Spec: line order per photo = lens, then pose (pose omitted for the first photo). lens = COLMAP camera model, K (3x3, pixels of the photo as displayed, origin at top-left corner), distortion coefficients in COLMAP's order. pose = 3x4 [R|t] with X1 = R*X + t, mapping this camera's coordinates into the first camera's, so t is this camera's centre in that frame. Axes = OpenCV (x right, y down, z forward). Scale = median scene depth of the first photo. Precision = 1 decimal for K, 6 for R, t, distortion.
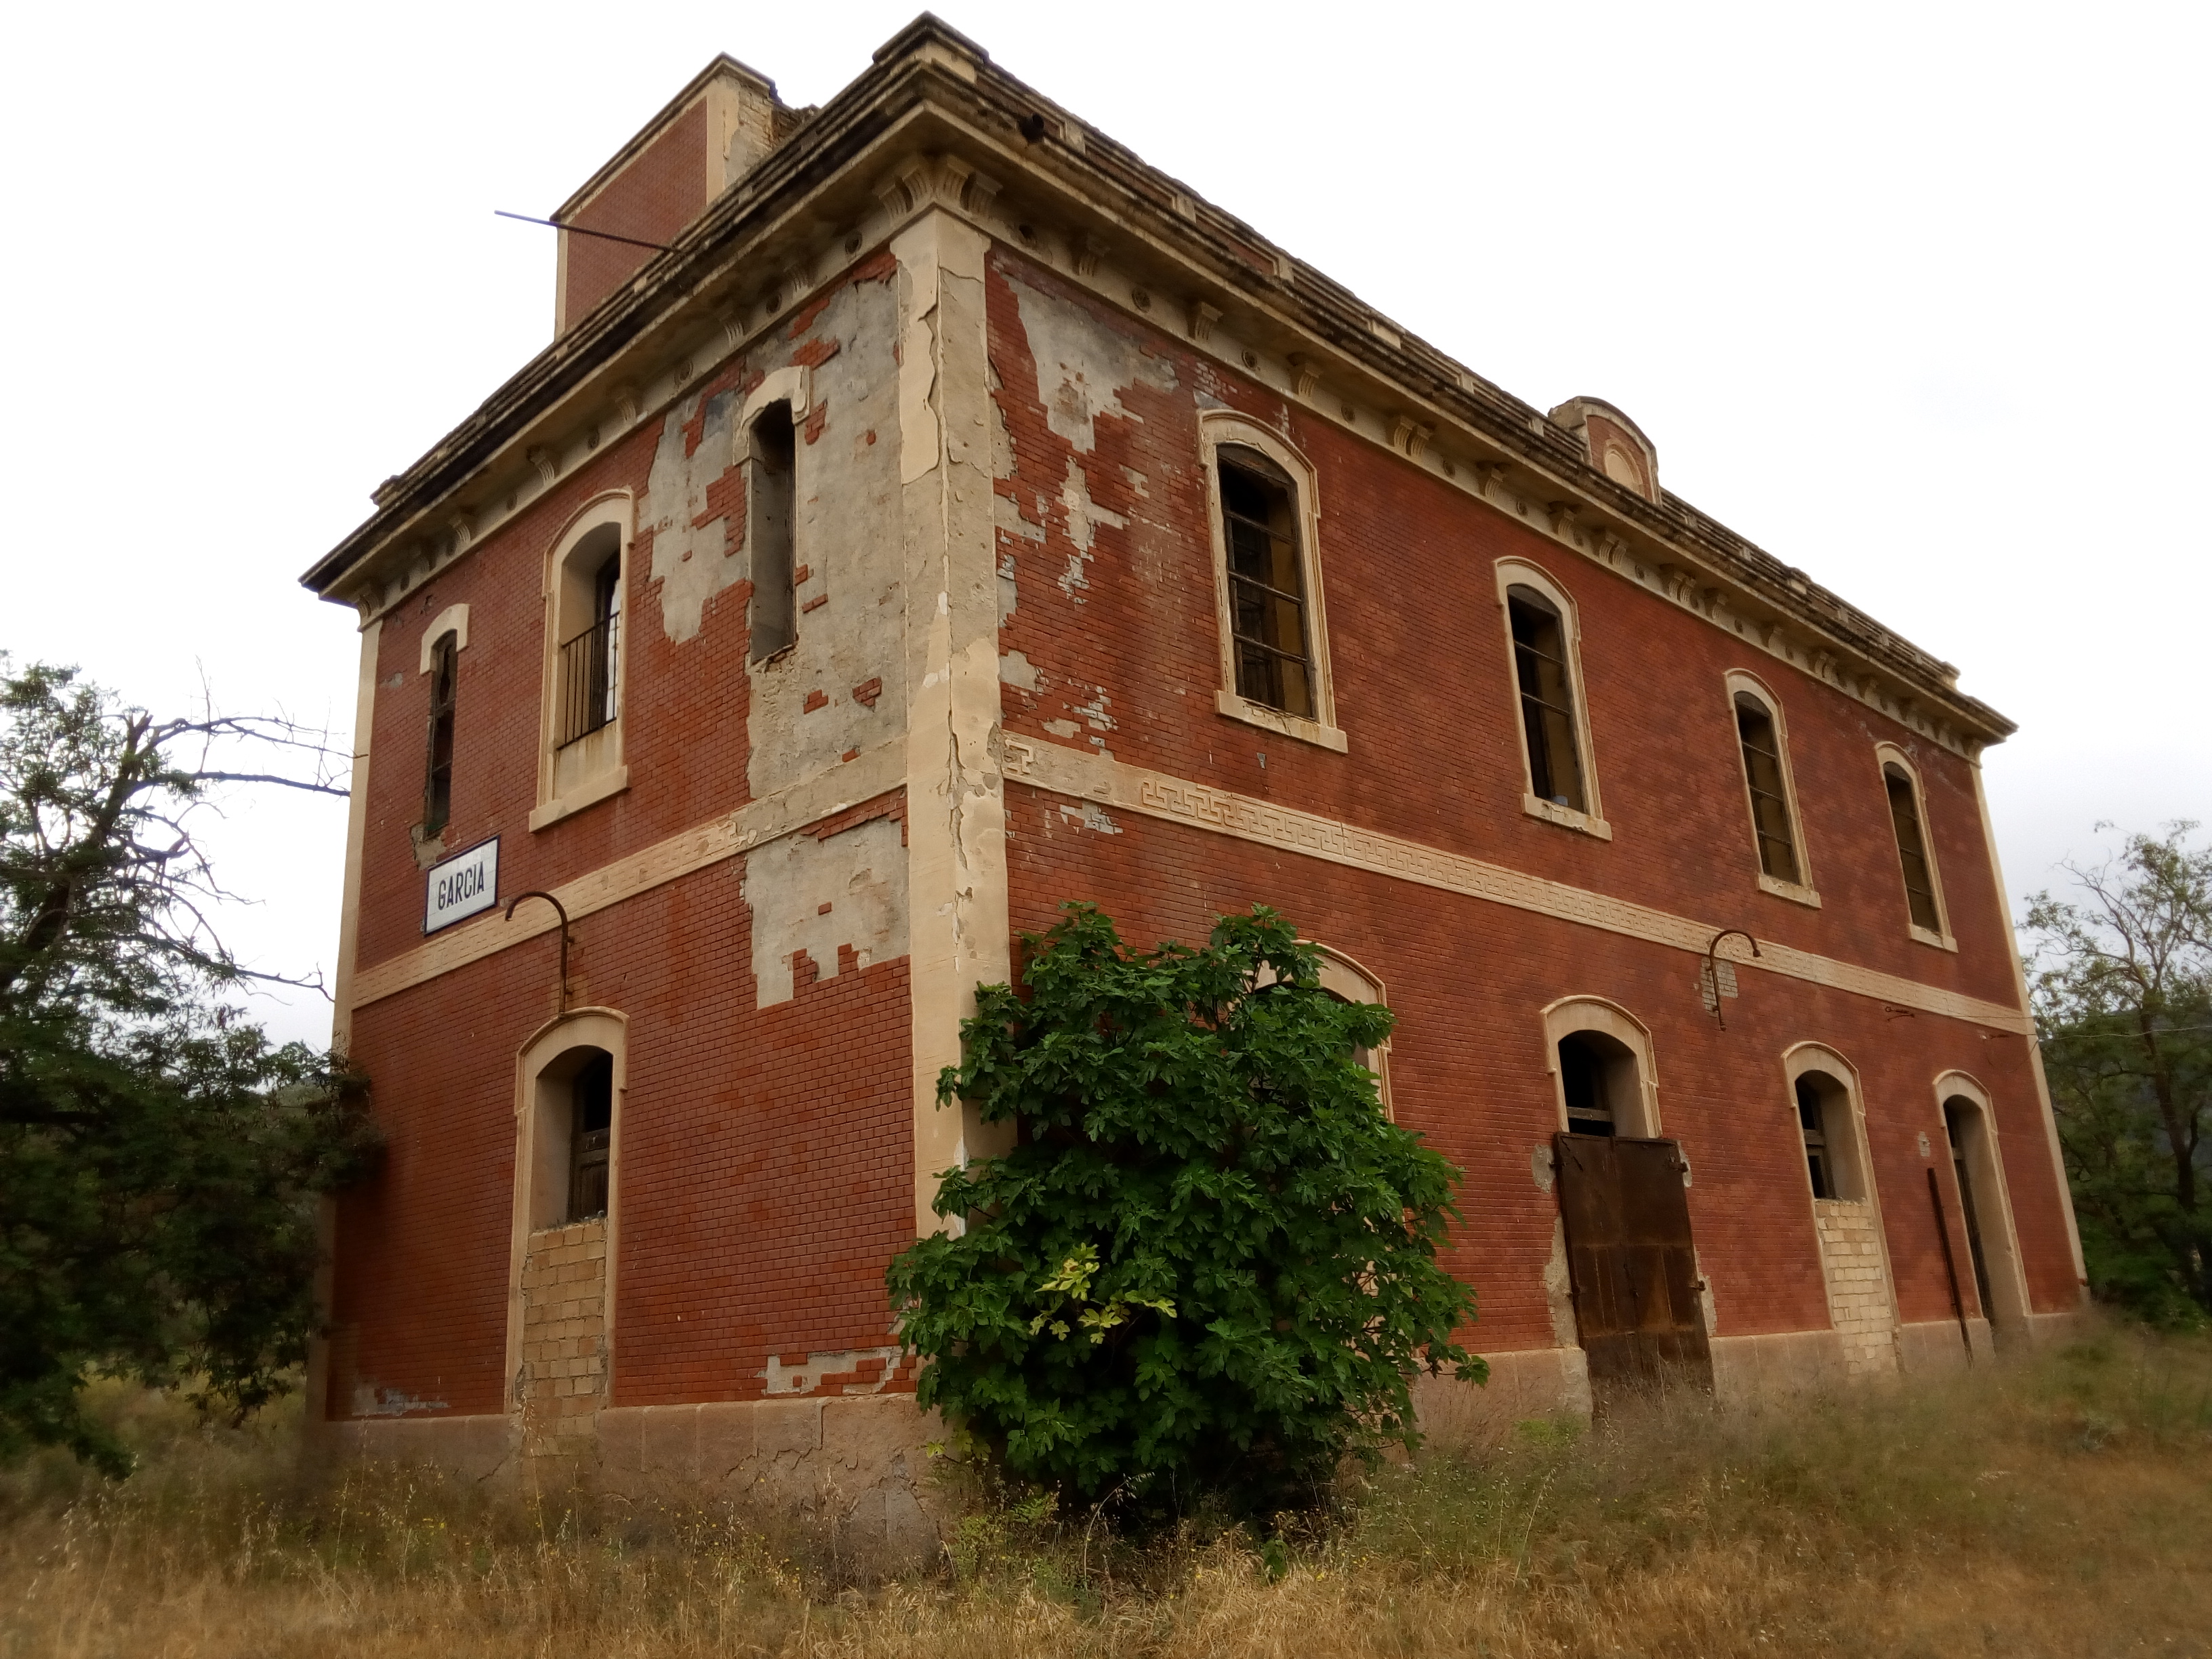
lens RADIAL K [[1730.9, 0, 1114.1], [0, 1730.9, 831.7], [0, 0, 1]] dist [0.091690, -0.155703]
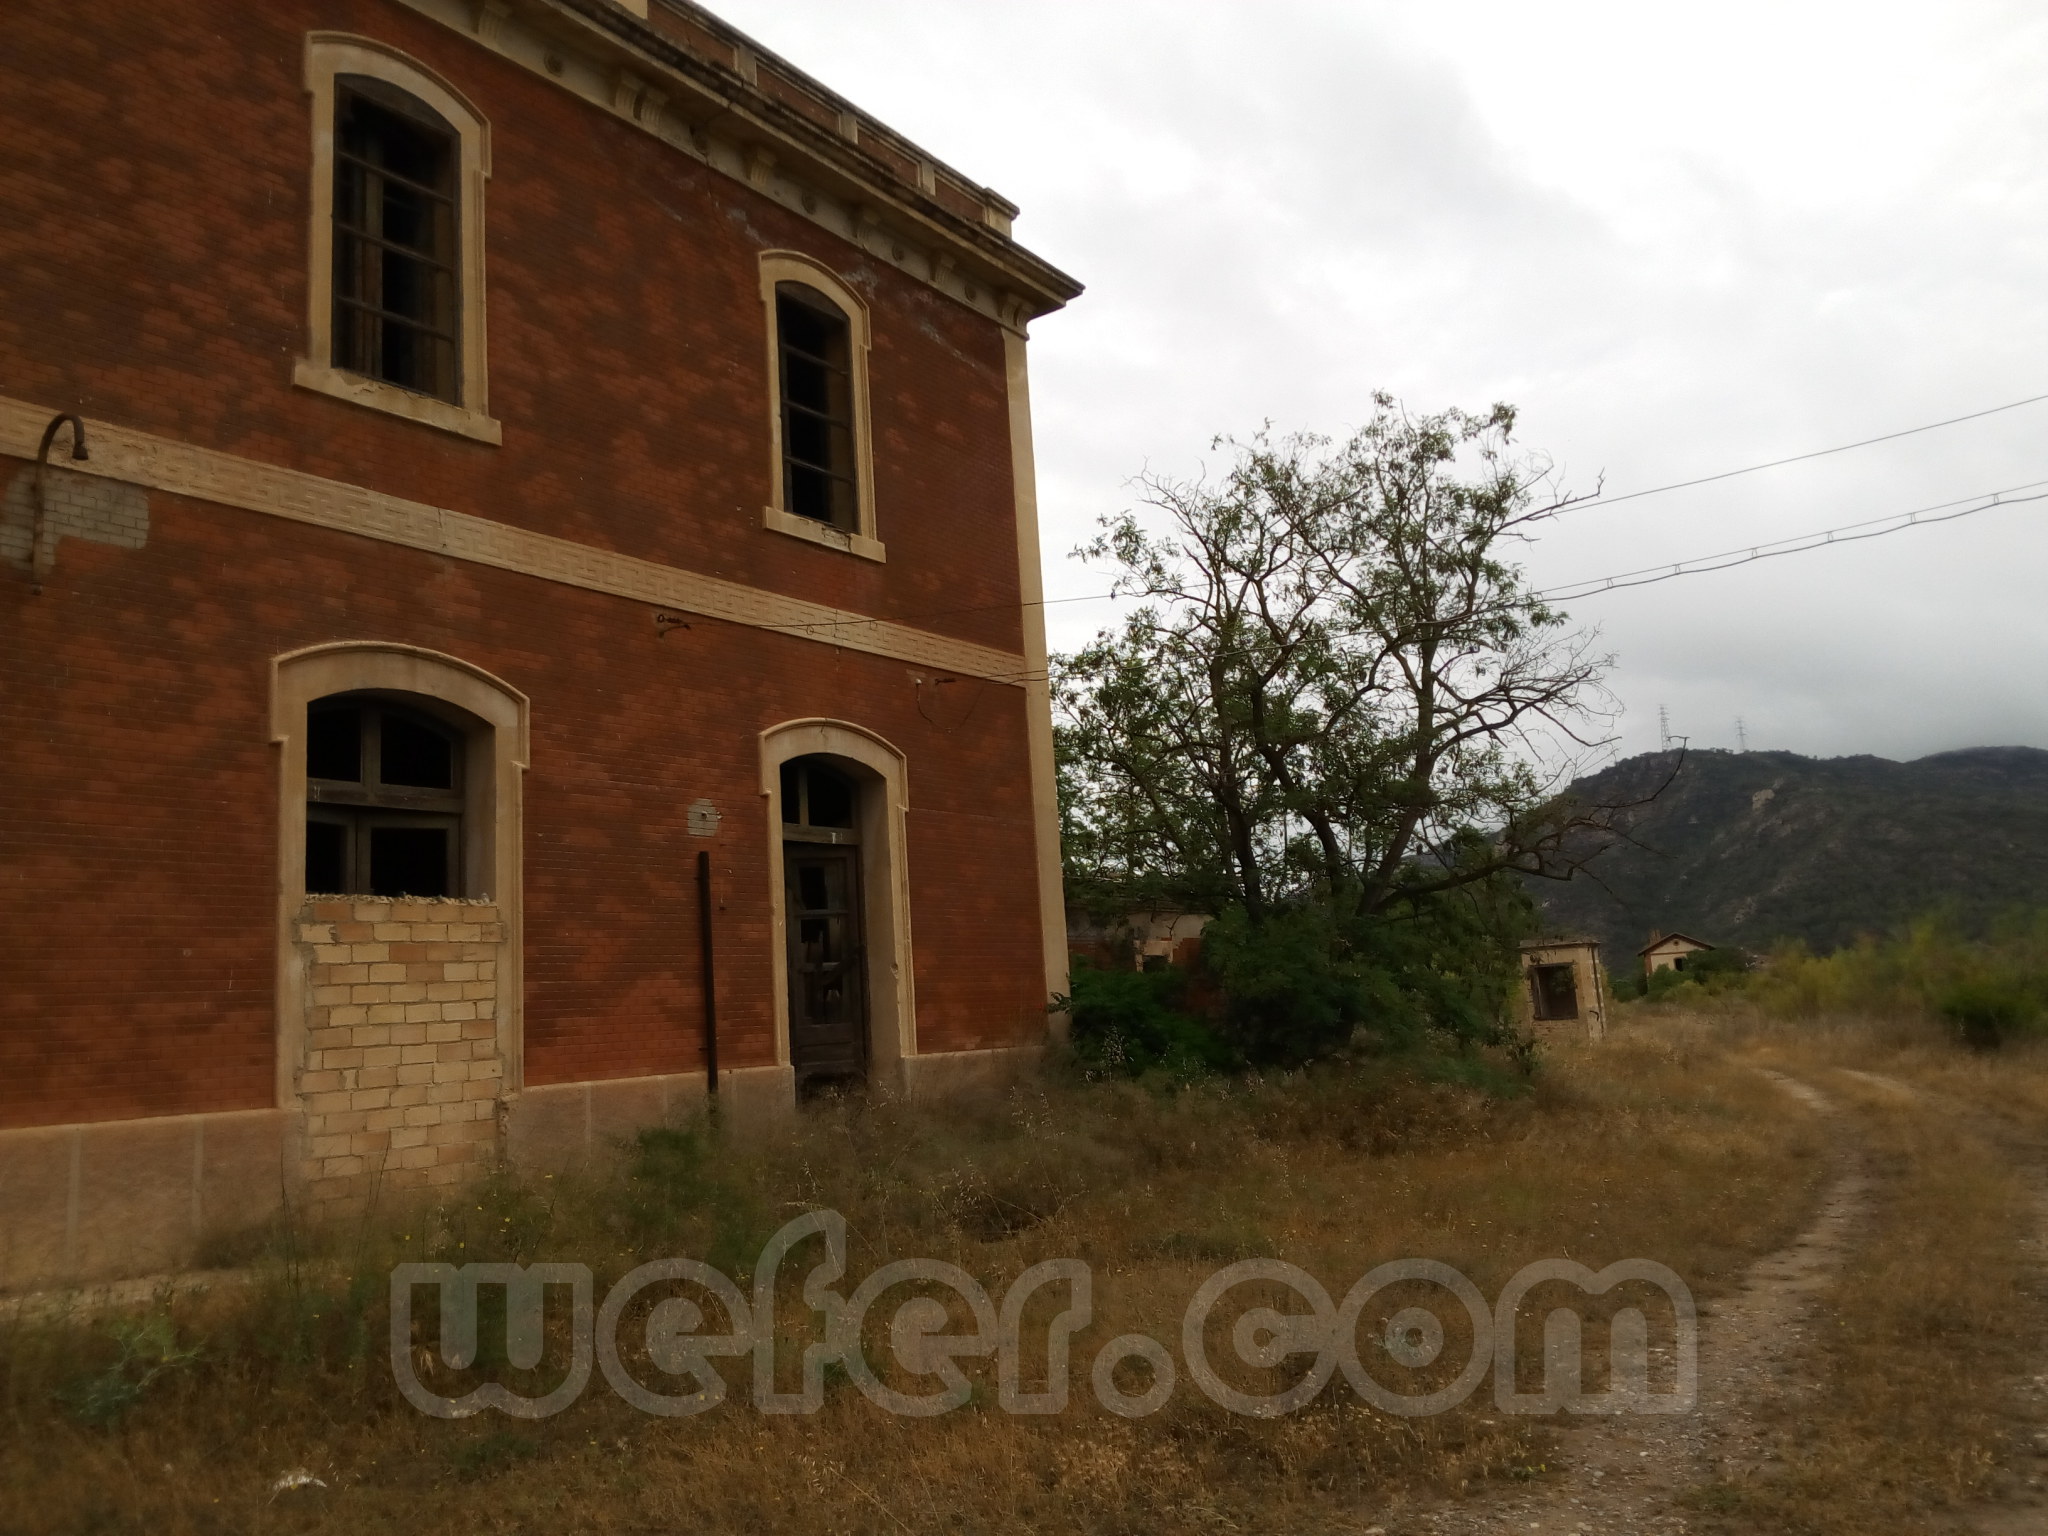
lens RADIAL K [[1602.6, 0, 1031.5], [0, 1602.6, 770.1], [0, 0, 1]] dist [0.091690, -0.155703]
pose [[0.987202, 0.021475, 0.158021, 0.737269], [-0.041060, 0.991712, 0.121743, 0.118786], [-0.154096, -0.126673, 0.979902, 0.559020]]
